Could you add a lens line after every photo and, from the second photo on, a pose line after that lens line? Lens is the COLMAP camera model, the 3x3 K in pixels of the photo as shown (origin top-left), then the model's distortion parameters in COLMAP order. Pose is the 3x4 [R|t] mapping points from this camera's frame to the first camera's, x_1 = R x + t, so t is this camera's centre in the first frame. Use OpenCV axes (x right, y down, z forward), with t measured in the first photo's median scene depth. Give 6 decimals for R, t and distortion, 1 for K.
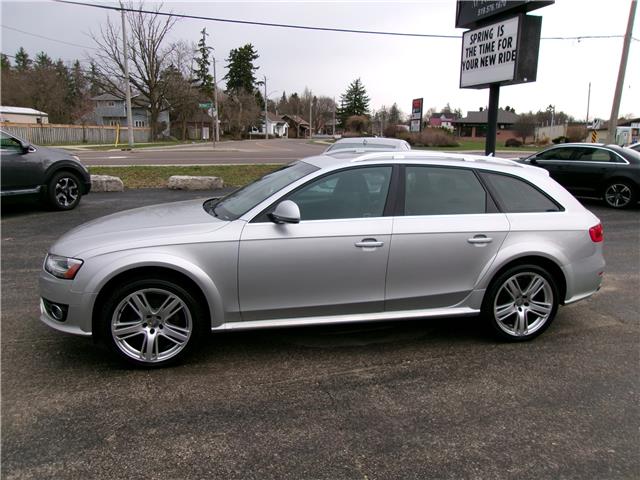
lens RADIAL K [[502.8, 0, 323.8], [0, 502.8, 242.0], [0, 0, 1]] dist [-0.042614, 0.085029]
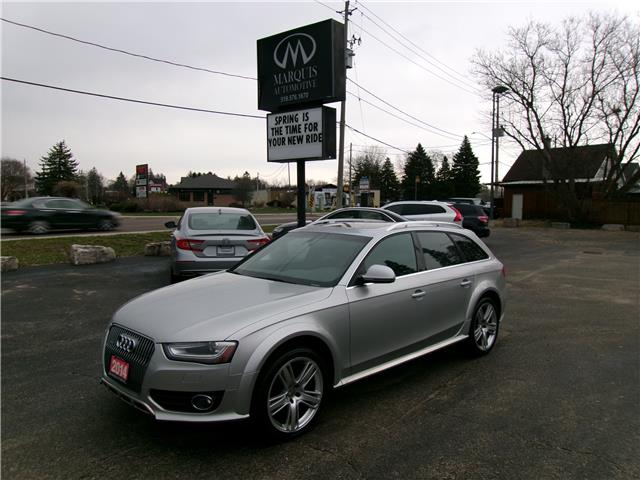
lens RADIAL K [[502.8, 0, 323.8], [0, 502.8, 242.0], [0, 0, 1]] dist [-0.042614, 0.085029]
pose [[0.839389, -0.058517, 0.540372, -0.264184], [0.125473, 0.988196, -0.087892, -0.015082], [-0.528851, 0.141578, 0.836823, 0.016017]]
